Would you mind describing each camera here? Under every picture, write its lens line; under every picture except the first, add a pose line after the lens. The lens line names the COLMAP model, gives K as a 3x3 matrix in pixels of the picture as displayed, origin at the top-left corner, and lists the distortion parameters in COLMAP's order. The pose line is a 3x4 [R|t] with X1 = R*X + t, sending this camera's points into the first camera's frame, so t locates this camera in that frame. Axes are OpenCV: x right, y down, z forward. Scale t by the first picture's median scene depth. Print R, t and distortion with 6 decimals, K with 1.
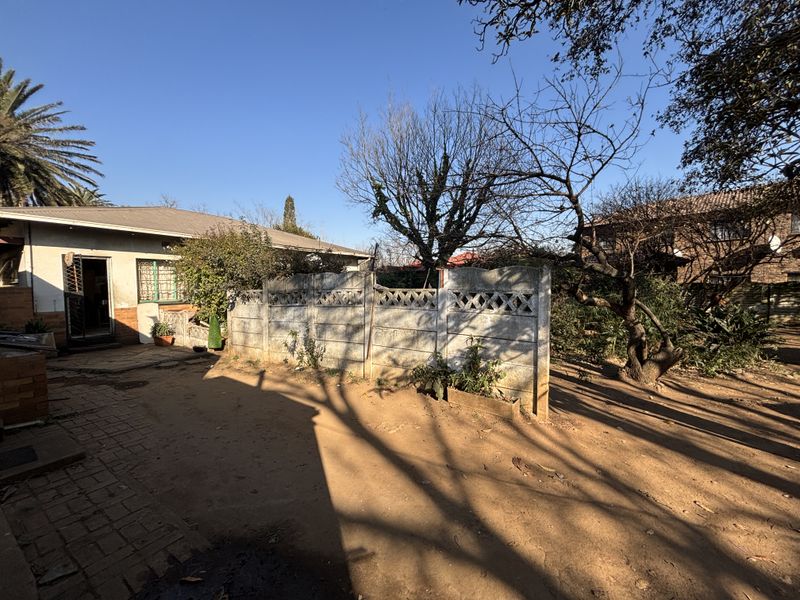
lens RADIAL K [[320.0, 0, 402.0], [0, 320.0, 299.6], [0, 0, 1]] dist [0.000361, 0.000044]
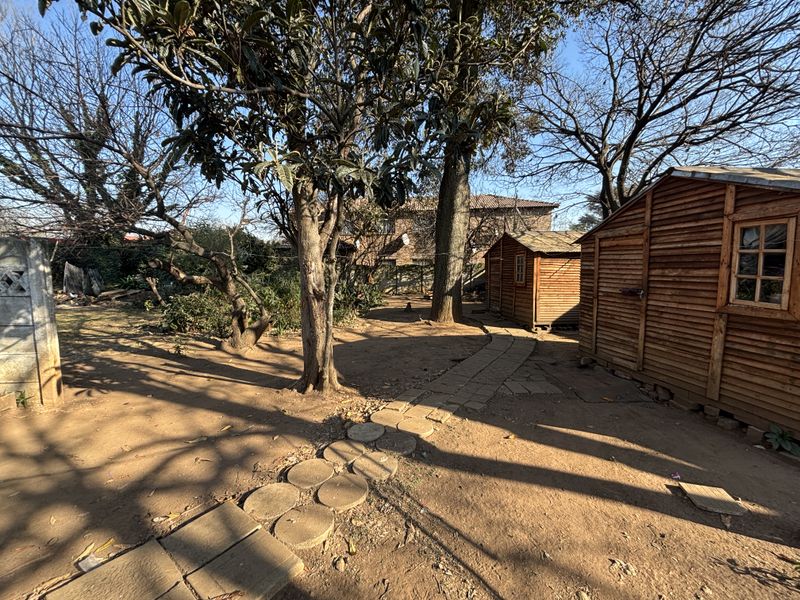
lens RADIAL K [[320.0, 0, 402.0], [0, 320.0, 299.6], [0, 0, 1]] dist [0.000361, 0.000044]
pose [[0.748011, -0.064085, 0.660585, 0.574911], [0.028152, 0.997495, 0.064891, 0.032076], [-0.663088, -0.029943, 0.747942, -0.325094]]
